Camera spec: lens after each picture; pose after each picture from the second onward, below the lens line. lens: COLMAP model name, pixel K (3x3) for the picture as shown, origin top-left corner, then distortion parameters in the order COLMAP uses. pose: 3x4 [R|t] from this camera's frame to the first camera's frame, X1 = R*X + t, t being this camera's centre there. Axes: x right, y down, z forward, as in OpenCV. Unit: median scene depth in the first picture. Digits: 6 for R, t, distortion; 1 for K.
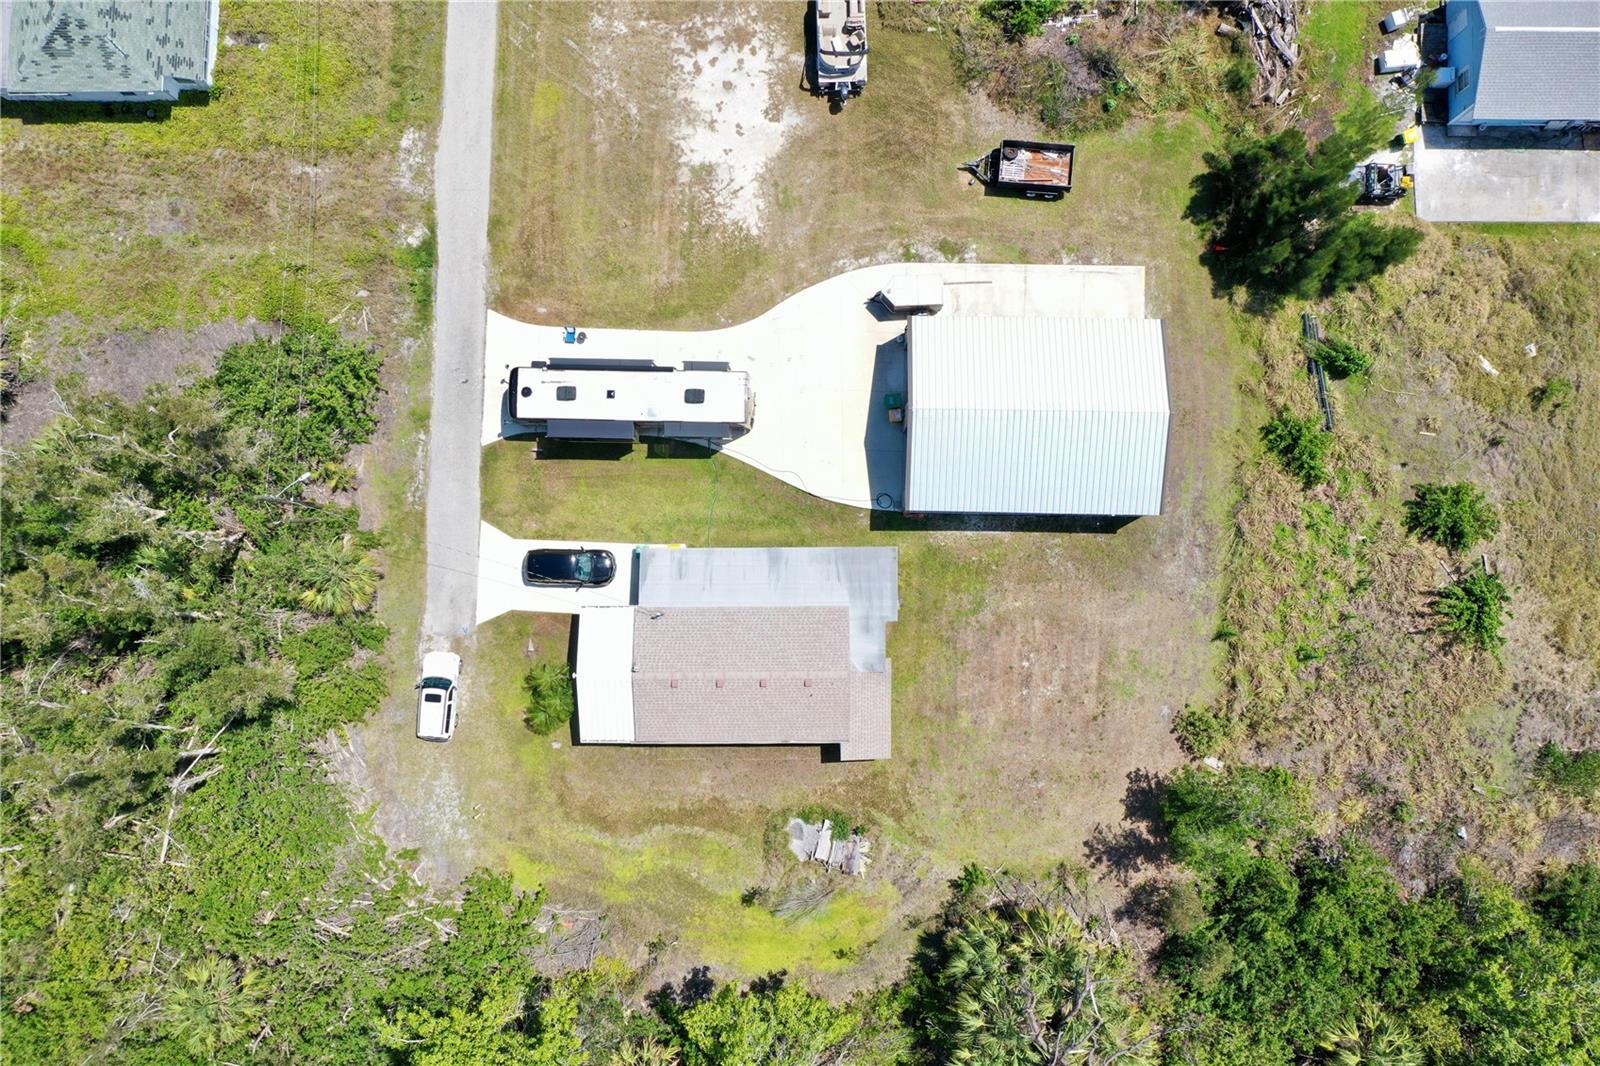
lens RADIAL K [[1259.2, 0, 801.7], [0, 1259.2, 533.5], [0, 0, 1]] dist [-0.004751, 0.001576]
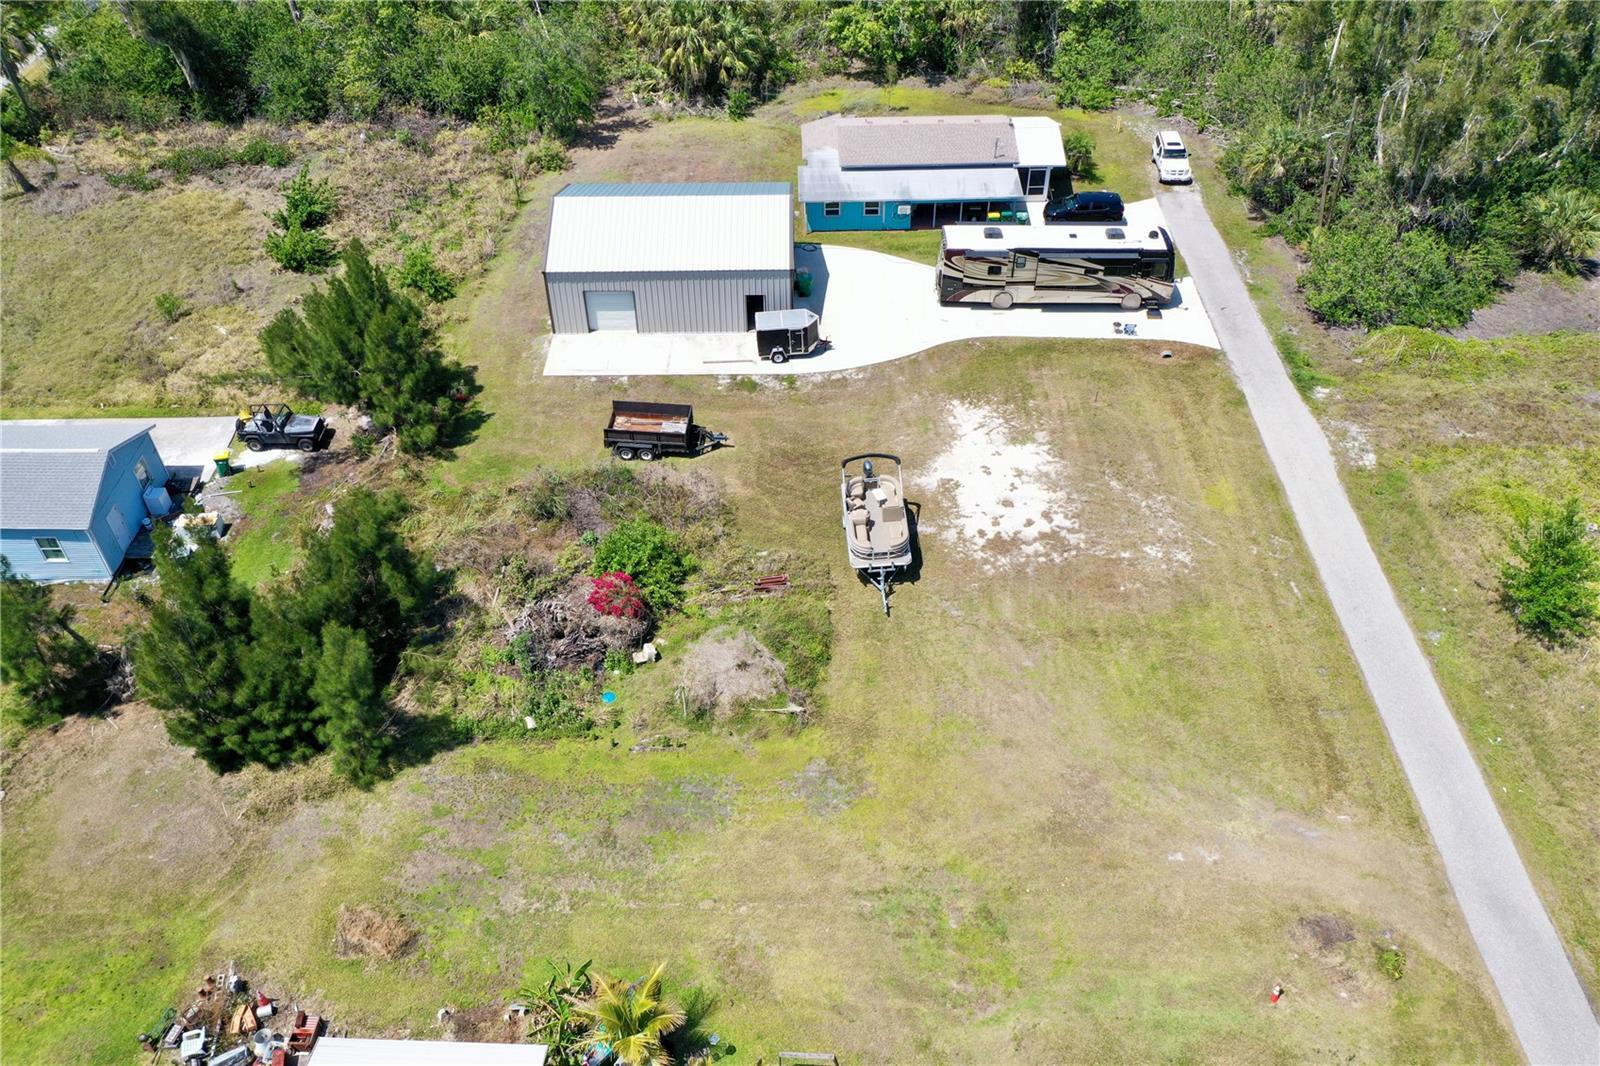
lens RADIAL K [[1261.7, 0, 802.3], [0, 1261.7, 529.7], [0, 0, 1]] dist [-0.005843, -0.000963]
pose [[-0.999440, 0.032923, 0.005984, 0.072840], [-0.016255, -0.633970, 0.773187, -1.018357], [0.029249, 0.772656, 0.634150, 0.484334]]
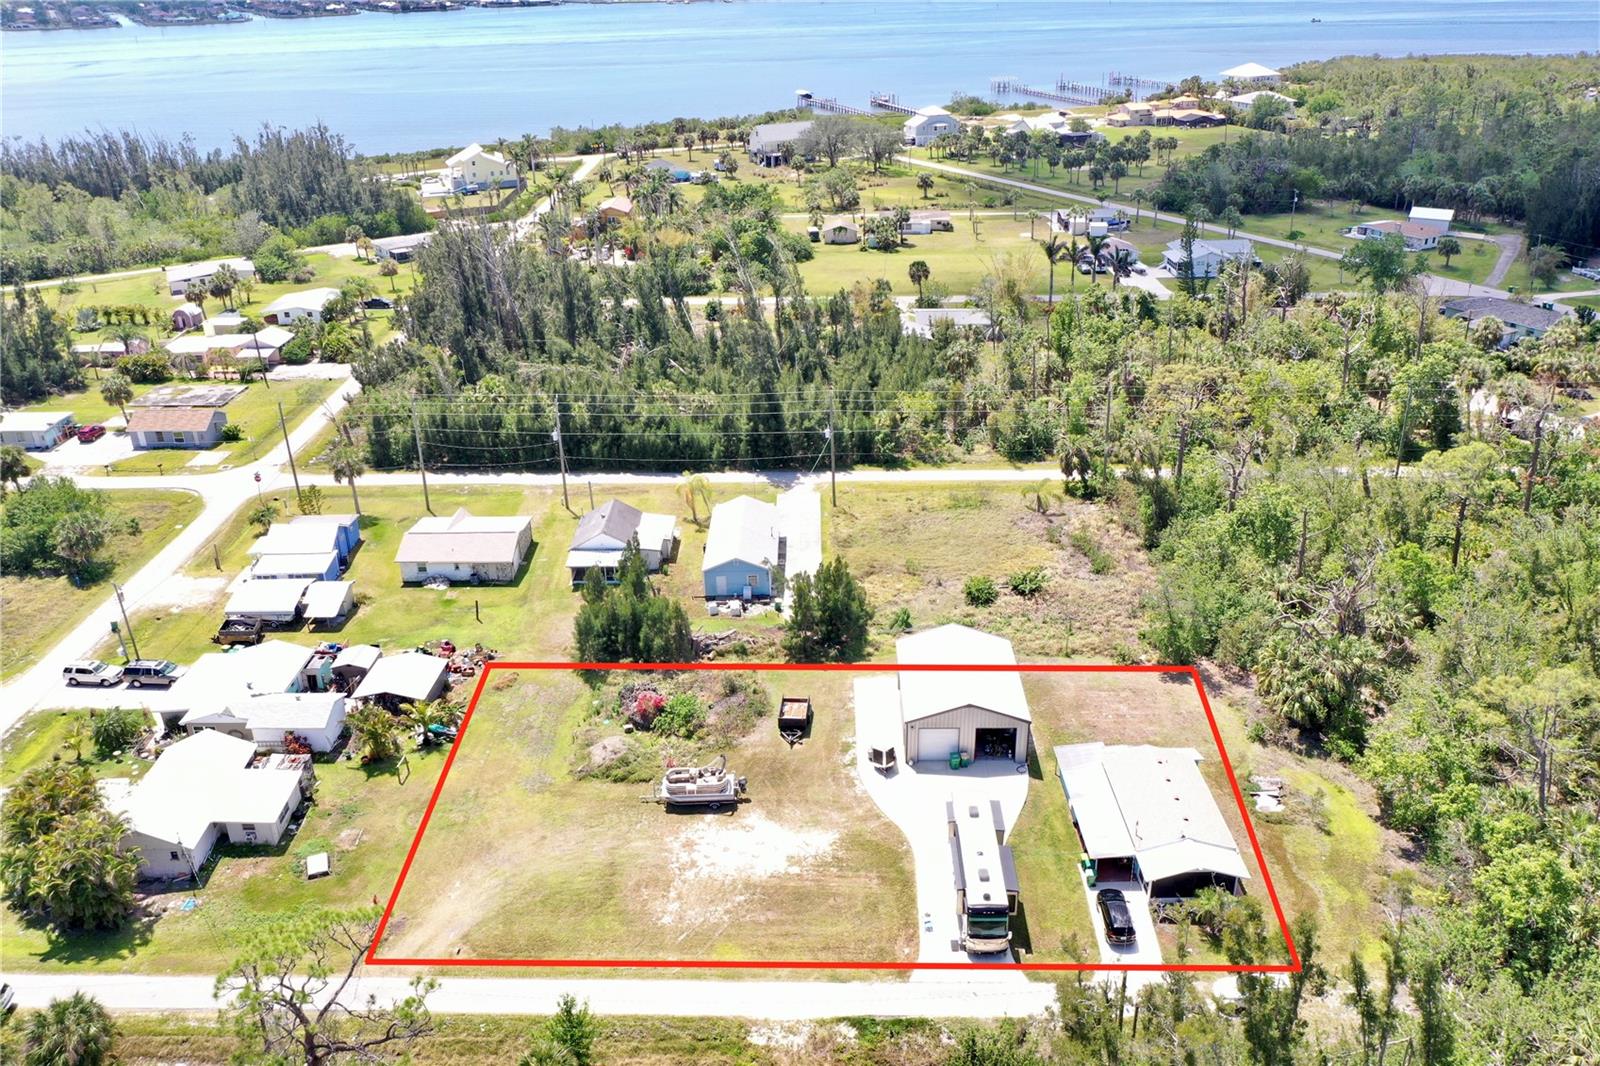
lens RADIAL K [[1261.7, 0, 802.3], [0, 1261.7, 529.7], [0, 0, 1]] dist [-0.005843, -0.000963]
pose [[-0.002832, -0.401626, 0.915799, -1.152912], [0.999724, 0.020207, 0.011953, -0.300834], [-0.023306, 0.915581, 0.401458, 0.155698]]
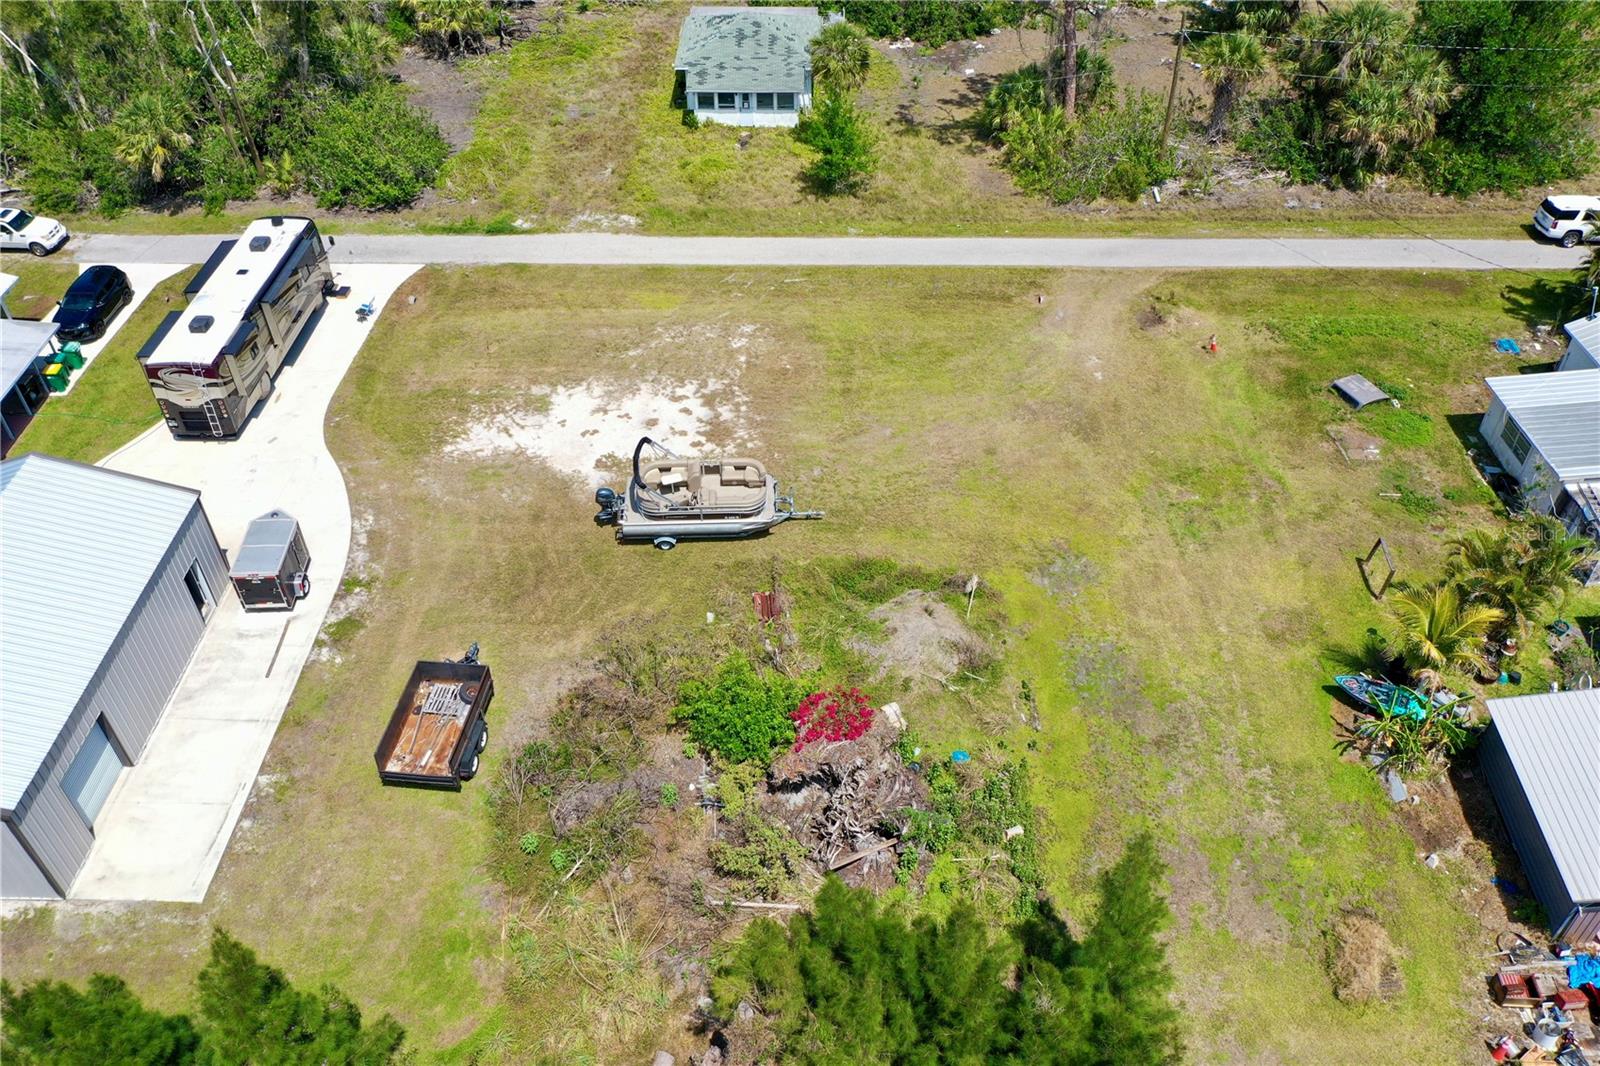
lens RADIAL K [[1261.7, 0, 802.3], [0, 1261.7, 529.7], [0, 0, 1]] dist [-0.005843, -0.000963]
pose [[-0.004226, 0.677246, -0.735744, 0.538900], [-0.998687, 0.034698, 0.037676, -0.475165], [0.051045, 0.734938, 0.676211, 0.549920]]
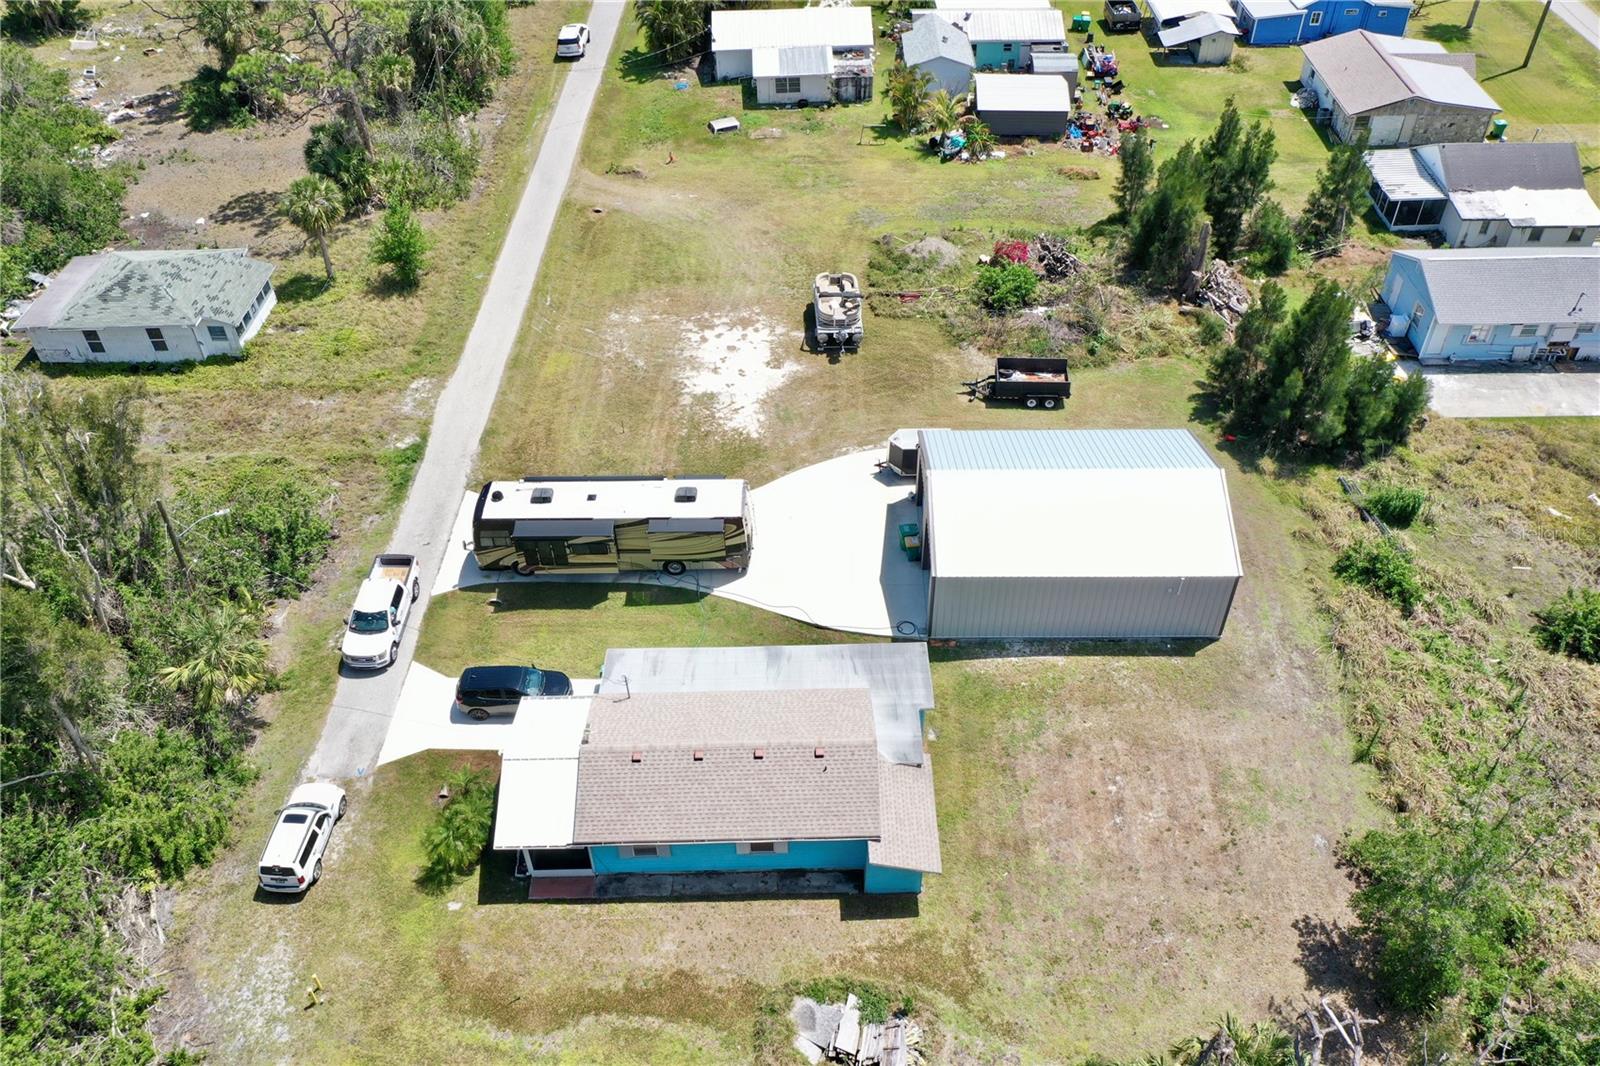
lens RADIAL K [[1261.7, 0, 802.3], [0, 1261.7, 529.7], [0, 0, 1]] dist [-0.005843, -0.000963]
pose [[0.999928, -0.002186, 0.011760, -0.012302], [0.009905, 0.702478, -0.711636, 0.511540], [-0.006705, 0.711702, 0.702450, 0.365722]]
